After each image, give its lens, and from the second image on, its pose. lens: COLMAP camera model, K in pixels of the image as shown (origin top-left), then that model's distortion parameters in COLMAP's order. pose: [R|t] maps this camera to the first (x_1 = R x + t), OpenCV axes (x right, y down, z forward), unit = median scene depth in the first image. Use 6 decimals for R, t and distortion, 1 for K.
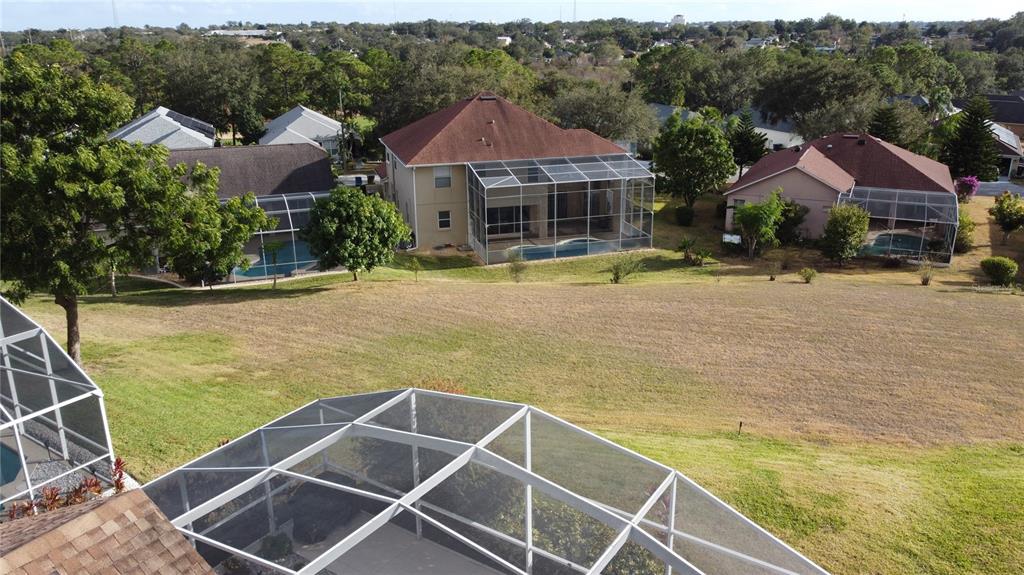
lens RADIAL K [[765.6, 0, 512.0], [0, 765.6, 287.5], [0, 0, 1]] dist [-0.014755, -0.006719]
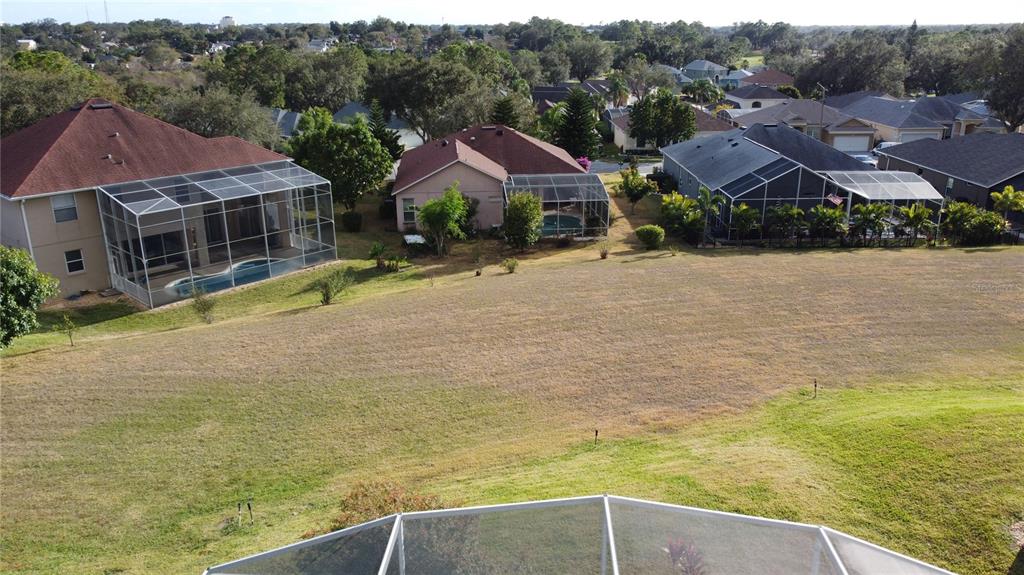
lens RADIAL K [[765.6, 0, 512.0], [0, 765.6, 287.5], [0, 0, 1]] dist [-0.014755, -0.006719]
pose [[0.855870, -0.156617, 0.492908, -0.093614], [0.157943, 0.986668, 0.039258, -0.021095], [-0.492484, 0.044252, 0.869196, 0.094630]]
